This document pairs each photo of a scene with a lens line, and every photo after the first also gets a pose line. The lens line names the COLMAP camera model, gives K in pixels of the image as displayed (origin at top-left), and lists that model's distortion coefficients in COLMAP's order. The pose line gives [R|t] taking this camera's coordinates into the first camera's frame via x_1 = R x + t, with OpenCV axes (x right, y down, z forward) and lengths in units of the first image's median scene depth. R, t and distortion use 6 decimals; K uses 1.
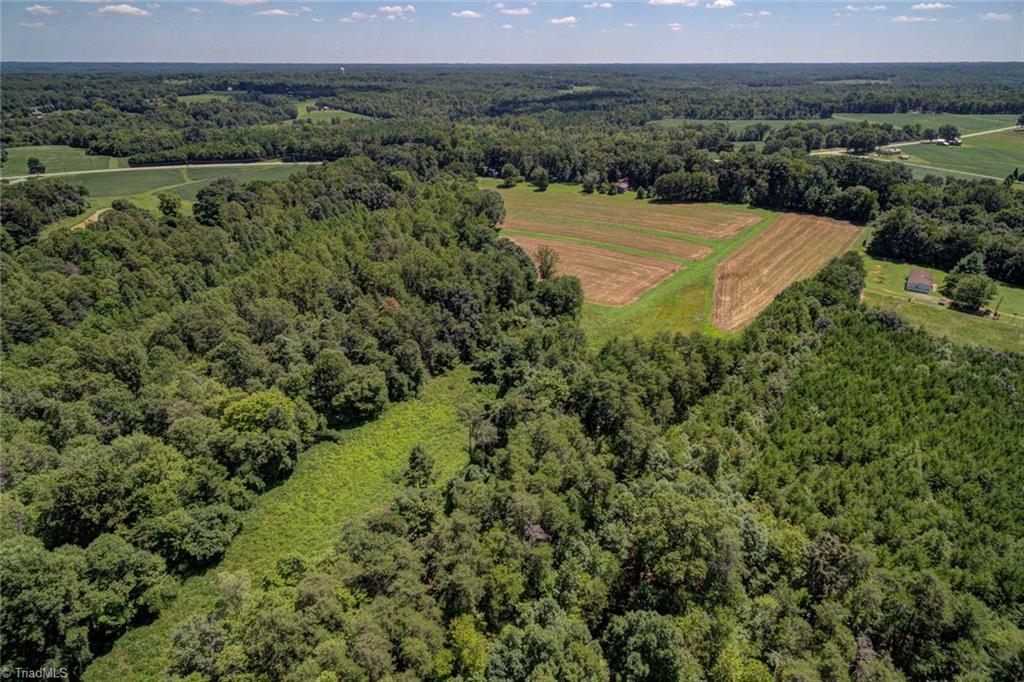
lens RADIAL K [[576.1, 0, 513.6], [0, 576.1, 341.9], [0, 0, 1]] dist [0.003482, 0.000395]
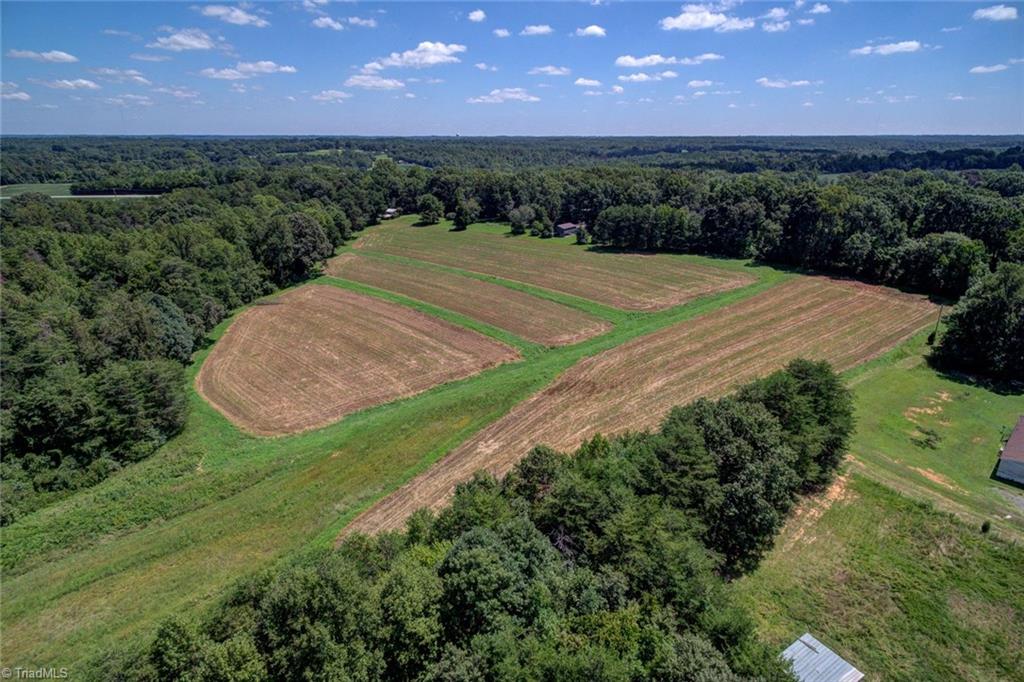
lens RADIAL K [[576.1, 0, 509.7], [0, 576.1, 340.9], [0, 0, 1]] dist [0.003482, 0.000395]
pose [[0.976008, 0.074450, -0.204611, 0.293672], [-0.096139, 0.990514, -0.098179, -0.071667], [0.195361, 0.115495, 0.973907, 0.377473]]
